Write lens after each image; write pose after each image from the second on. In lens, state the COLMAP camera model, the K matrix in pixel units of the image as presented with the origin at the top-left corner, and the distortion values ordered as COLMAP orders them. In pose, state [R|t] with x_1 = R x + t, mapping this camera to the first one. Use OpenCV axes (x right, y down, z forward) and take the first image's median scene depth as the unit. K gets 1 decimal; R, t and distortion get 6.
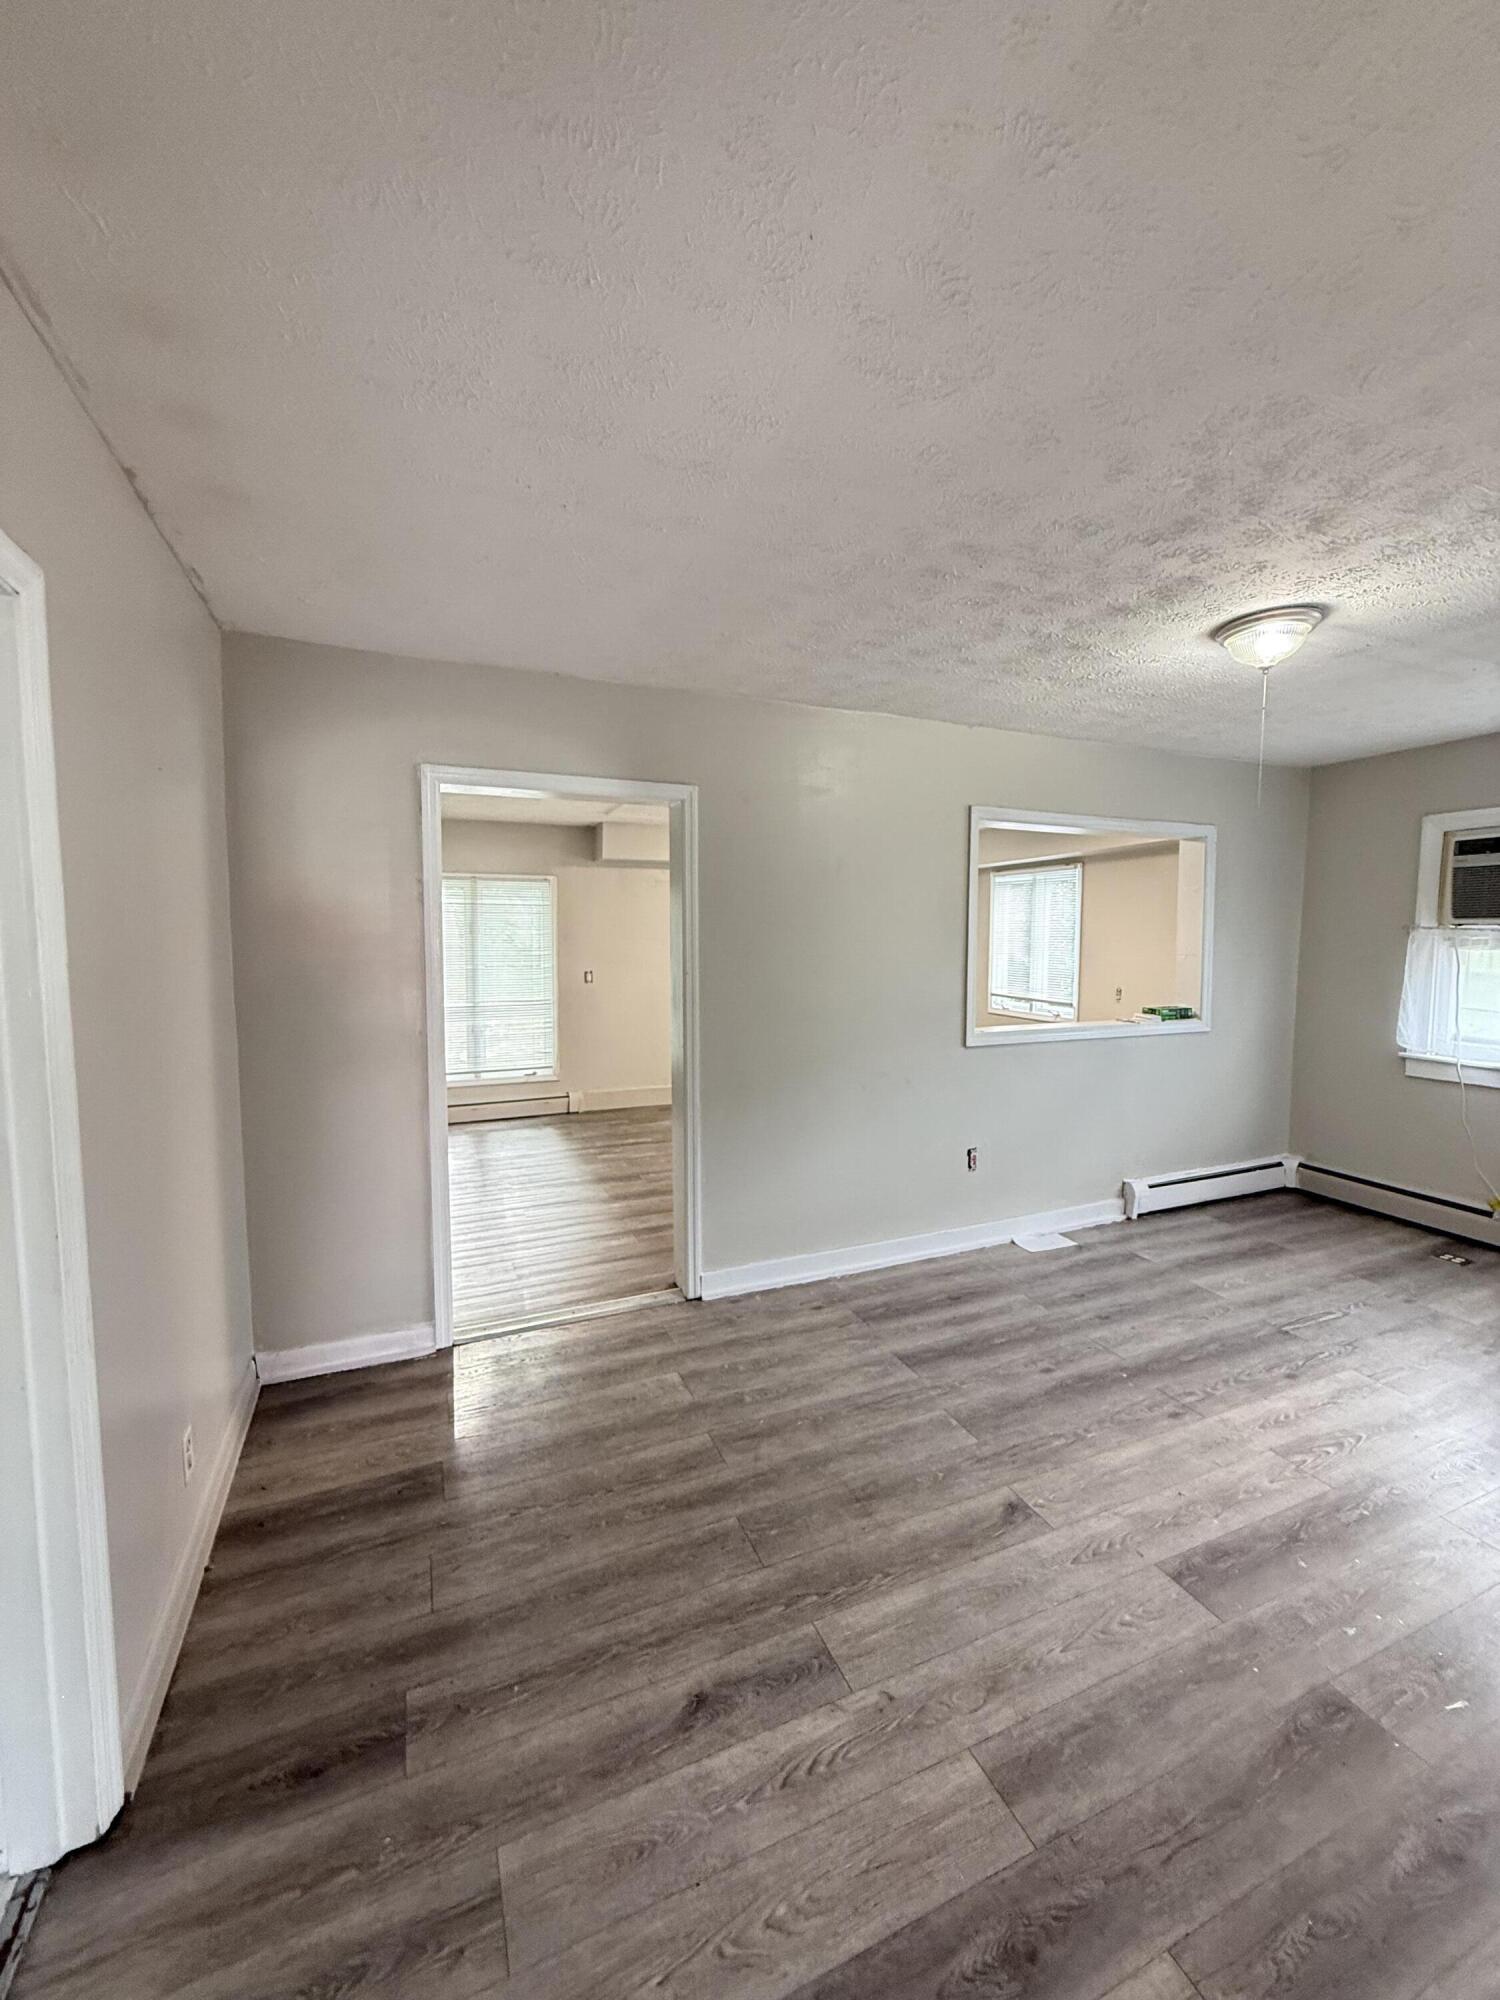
lens RADIAL K [[799.2, 0, 750.0], [0, 799.2, 1000.0], [0, 0, 1]] dist [-0.000200, -0.000205]
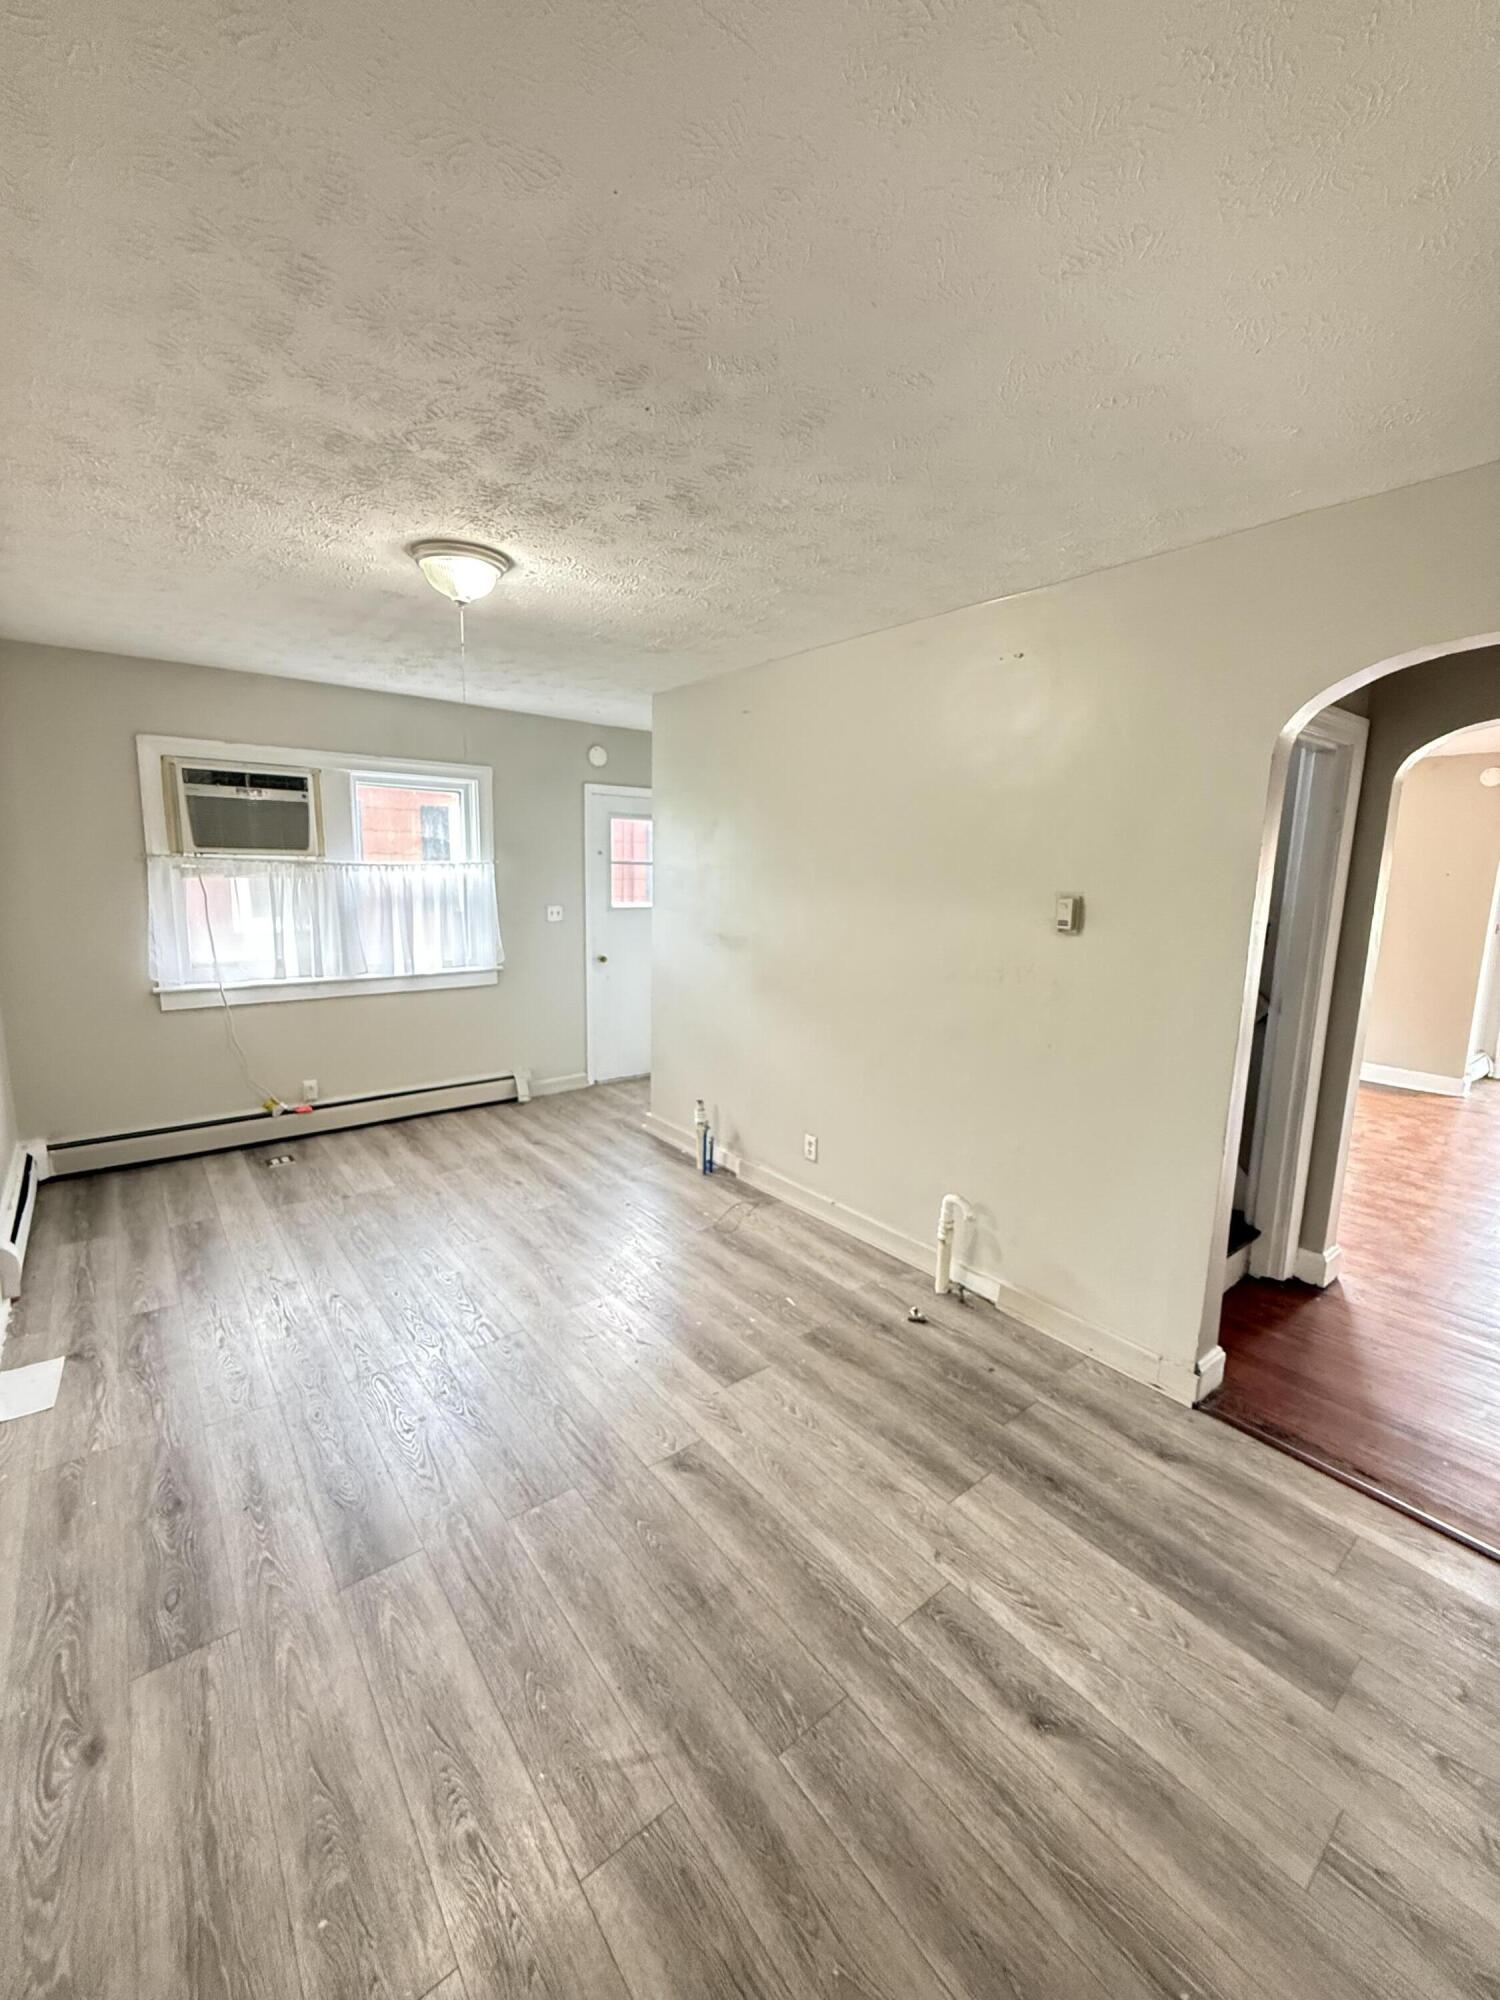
lens RADIAL K [[799.2, 0, 750.0], [0, 799.2, 1000.0], [0, 0, 1]] dist [-0.000200, -0.000205]
pose [[-0.268316, -0.167030, 0.948740, -0.533326], [0.058141, 0.980250, 0.189021, -0.113935], [-0.961575, 0.105878, -0.253305, 1.089965]]
